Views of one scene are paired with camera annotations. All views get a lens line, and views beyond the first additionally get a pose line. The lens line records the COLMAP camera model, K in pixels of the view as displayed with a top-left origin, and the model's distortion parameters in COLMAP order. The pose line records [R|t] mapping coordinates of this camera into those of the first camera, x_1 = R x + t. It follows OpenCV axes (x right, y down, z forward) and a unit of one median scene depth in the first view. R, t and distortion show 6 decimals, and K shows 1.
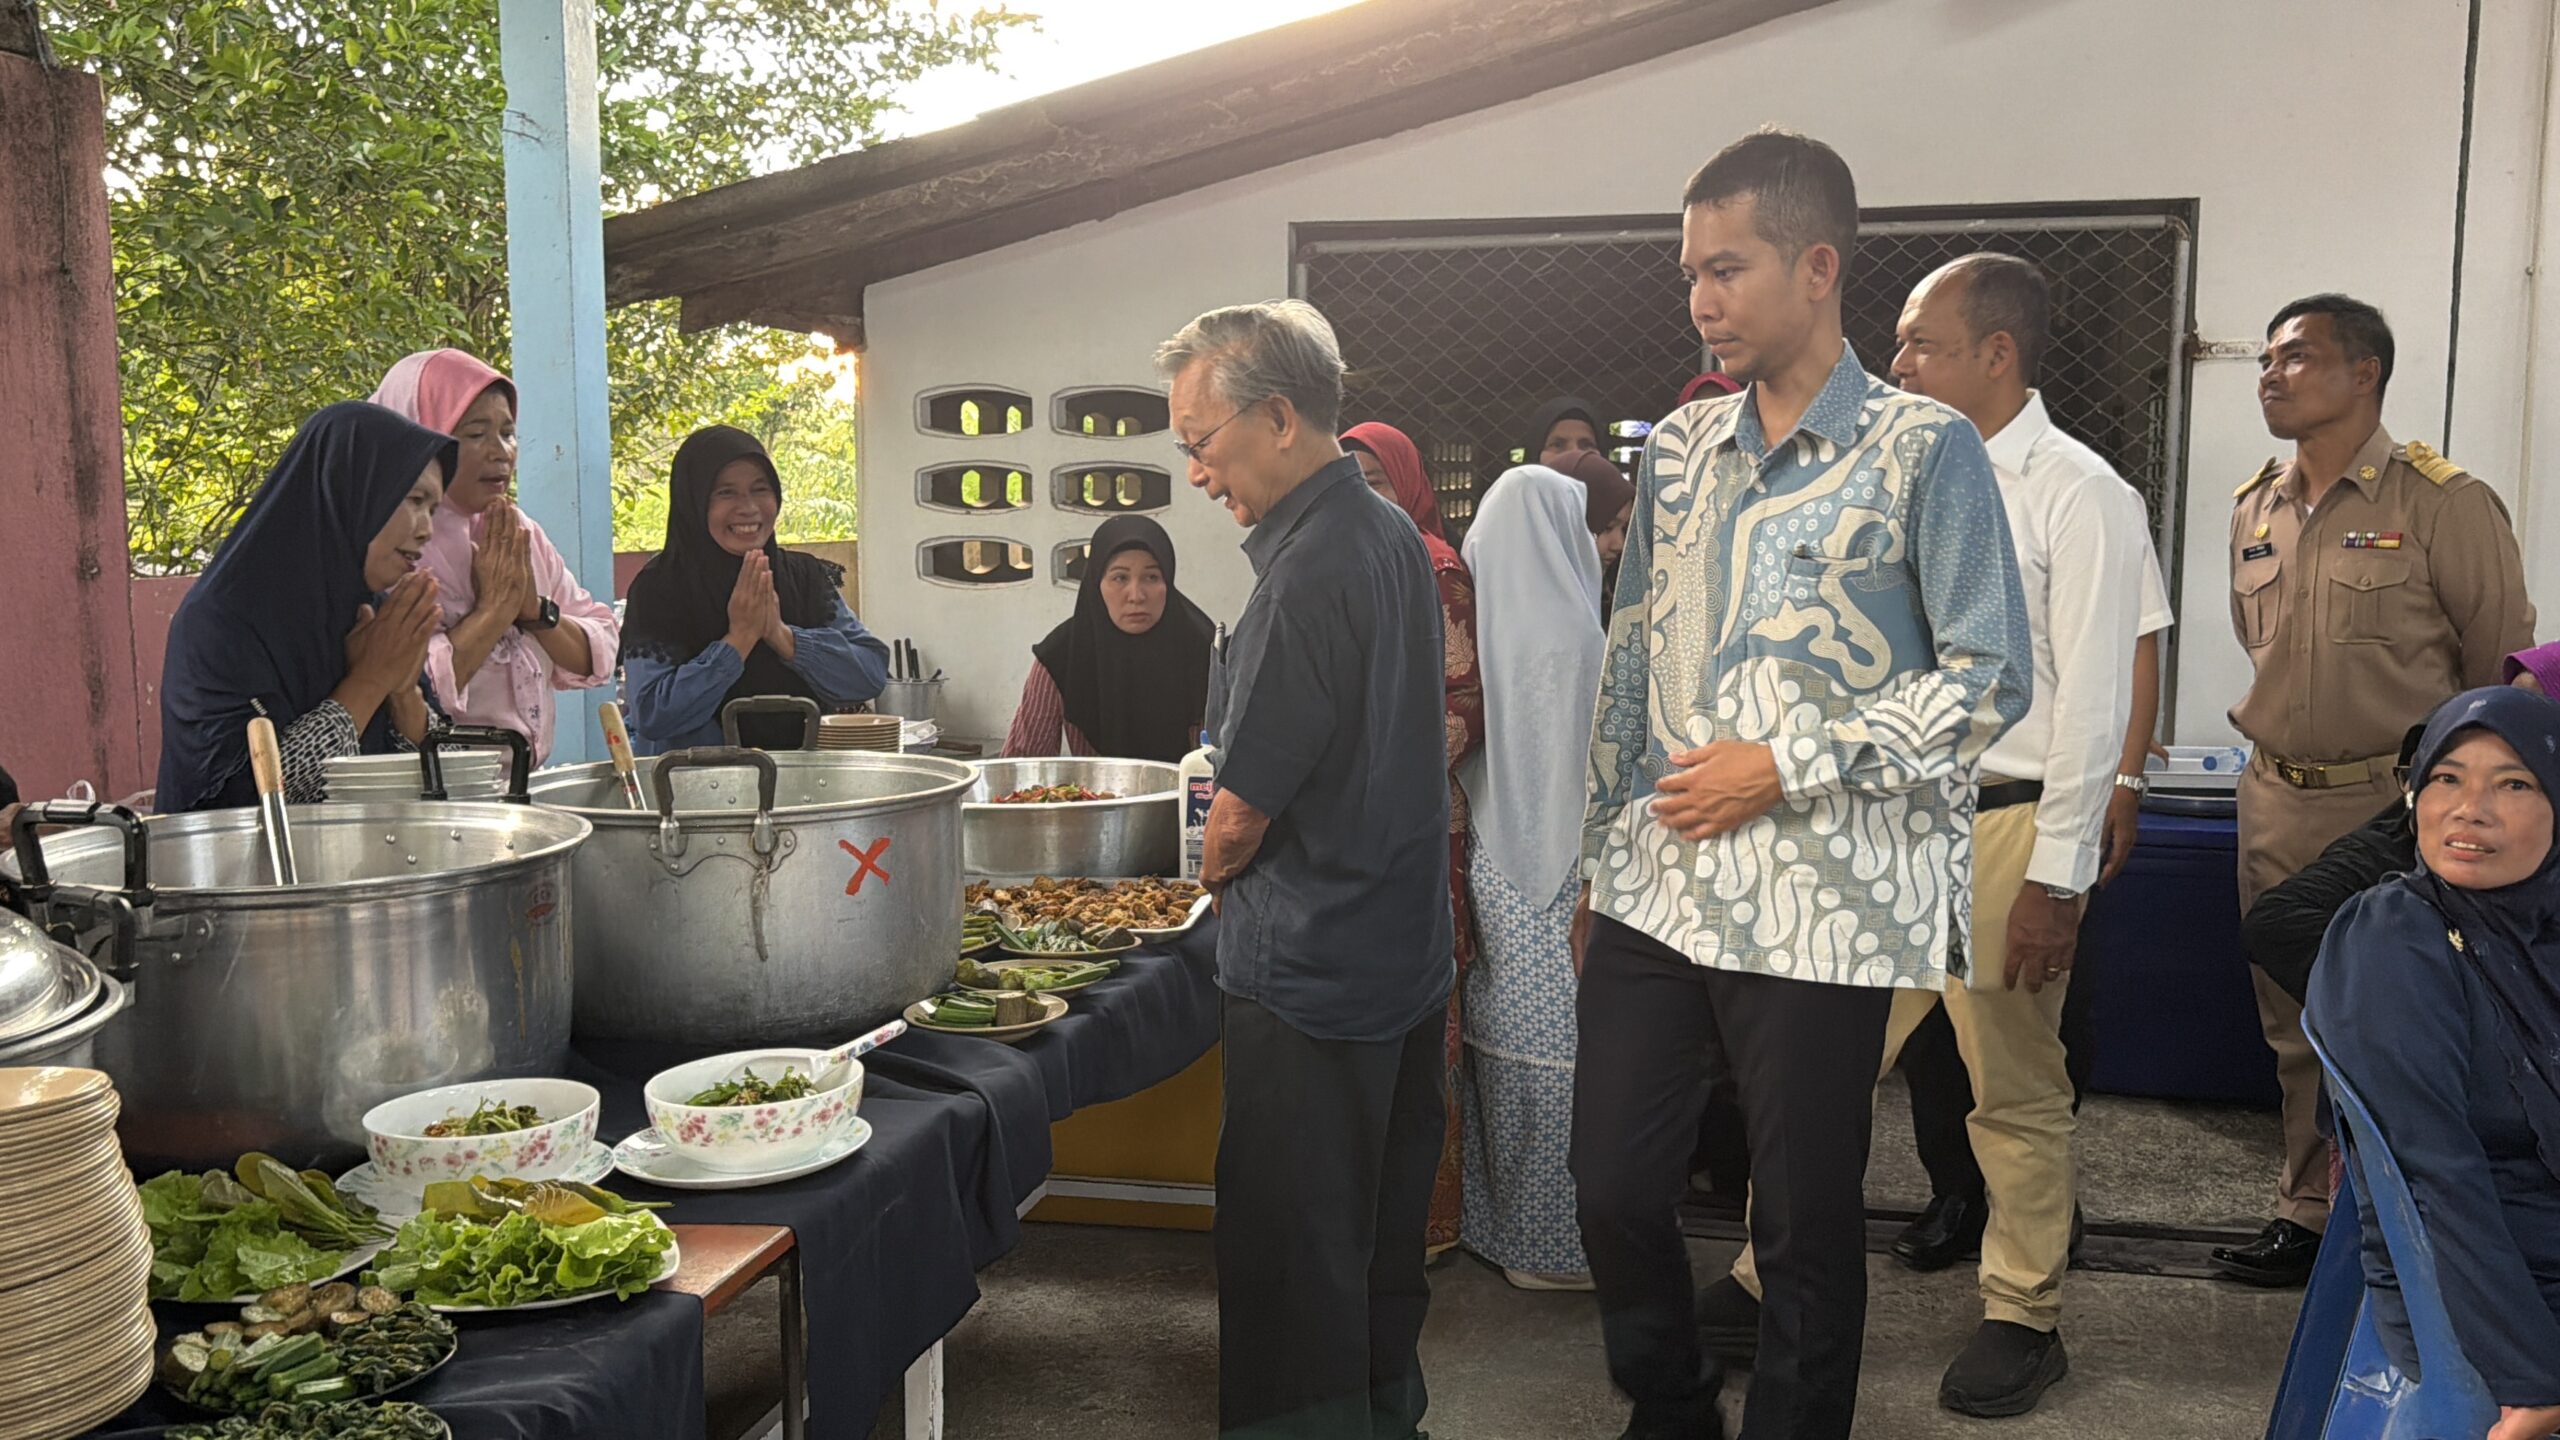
lens RADIAL K [[2108.7, 0, 1266.1], [0, 2108.7, 709.9], [0, 0, 1]] dist [0.126383, -0.183340]
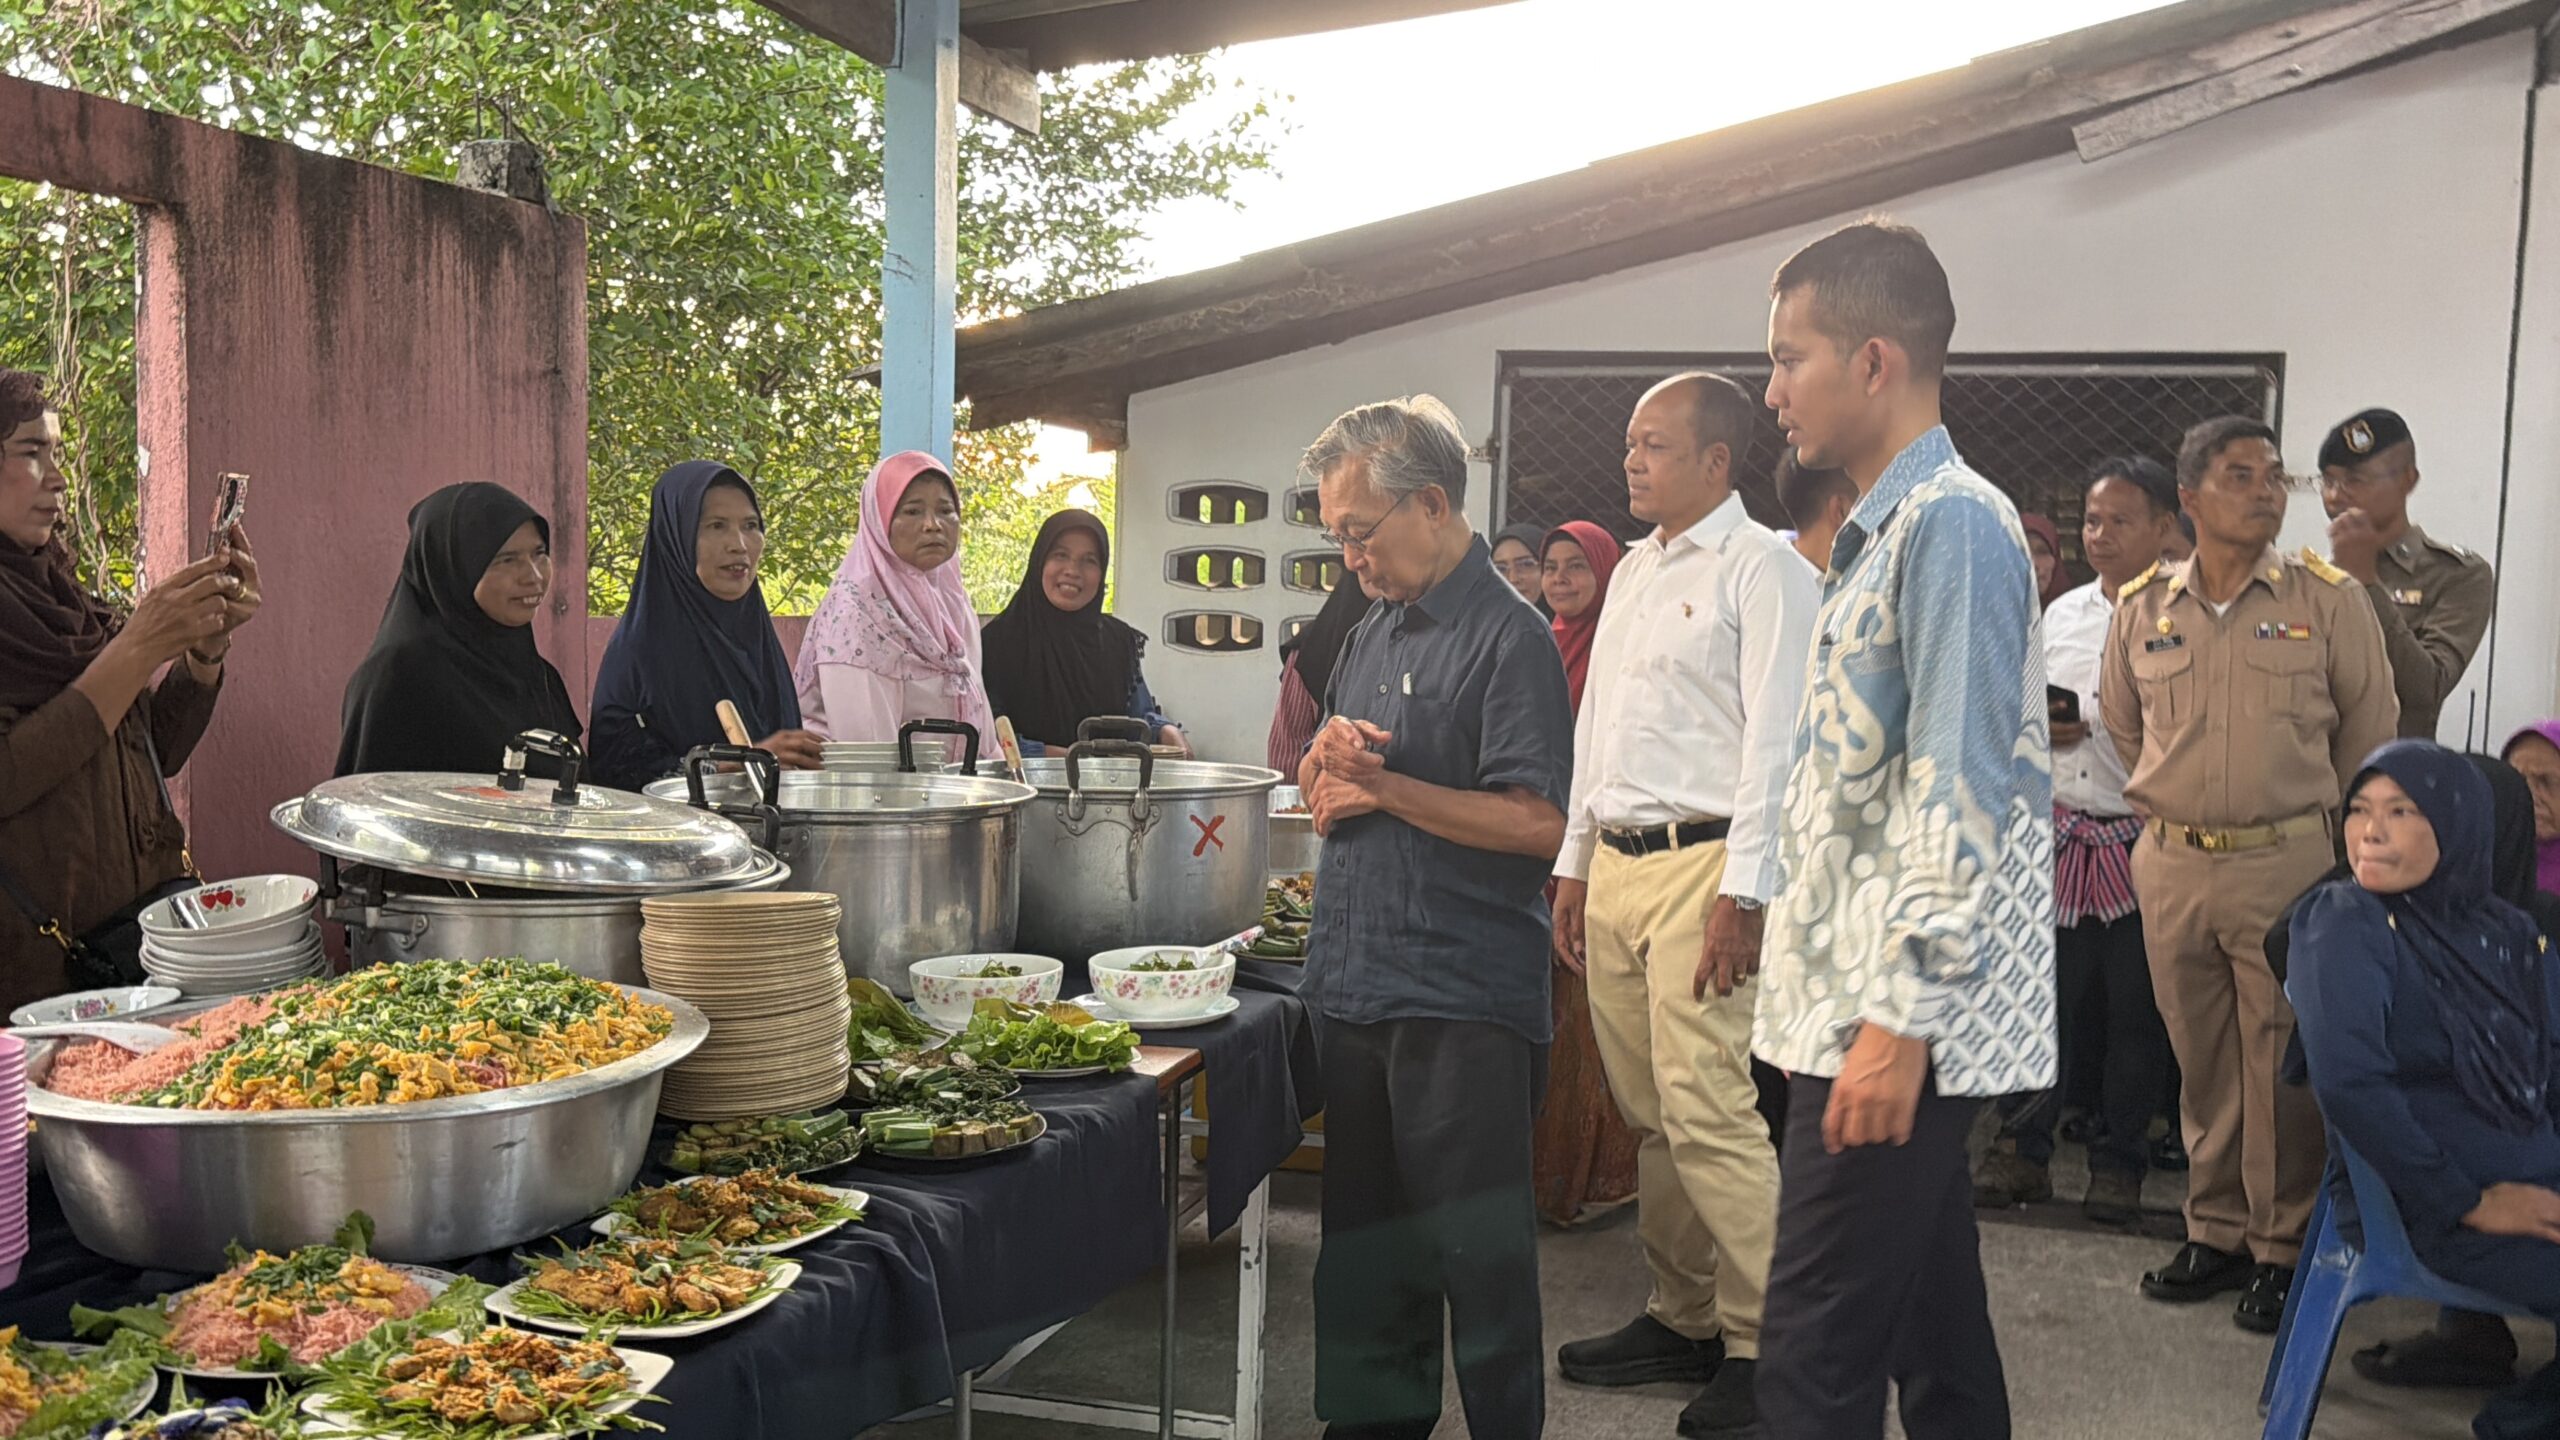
lens RADIAL K [[2364.5, 0, 1284.3], [0, 2364.5, 748.6], [0, 0, 1]] dist [0.168651, -0.286888]
pose [[0.998881, 0.034437, -0.032426, -0.093441], [-0.035745, 0.998534, -0.040645, 0.078096], [0.030978, 0.041759, 0.998647, -0.505683]]
